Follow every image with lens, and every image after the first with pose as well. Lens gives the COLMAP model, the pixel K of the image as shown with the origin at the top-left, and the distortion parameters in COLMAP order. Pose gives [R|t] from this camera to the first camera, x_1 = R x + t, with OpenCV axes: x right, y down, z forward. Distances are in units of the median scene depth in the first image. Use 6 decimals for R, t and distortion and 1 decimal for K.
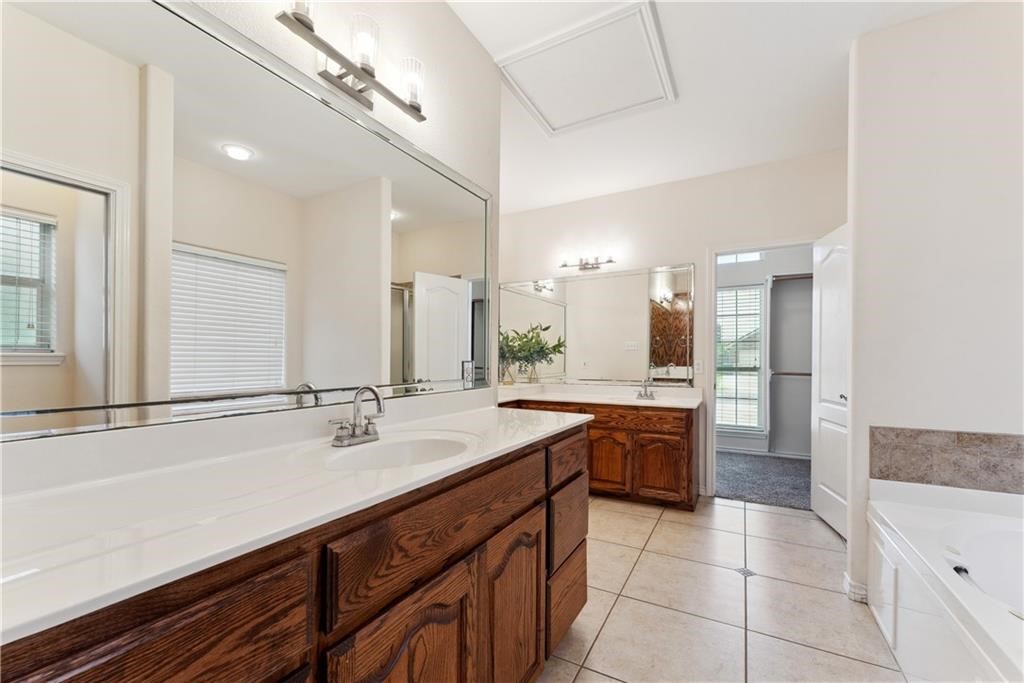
lens RADIAL K [[411.1, 0, 510.7], [0, 411.1, 345.0], [0, 0, 1]] dist [-0.000769, -0.000313]
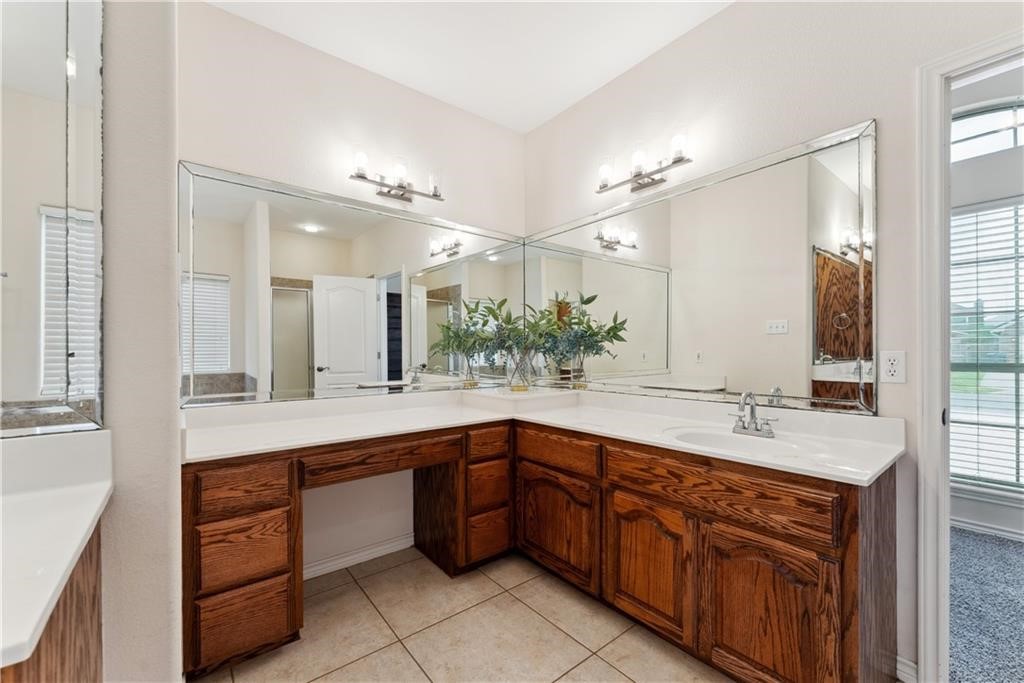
lens RADIAL K [[411.1, 0, 510.7], [0, 411.1, 345.0], [0, 0, 1]] dist [-0.000769, -0.000313]
pose [[0.927690, -0.013489, -0.373108, 0.247981], [0.021631, 0.999610, 0.017645, 0.015506], [0.372724, -0.024440, 0.927620, 0.462822]]
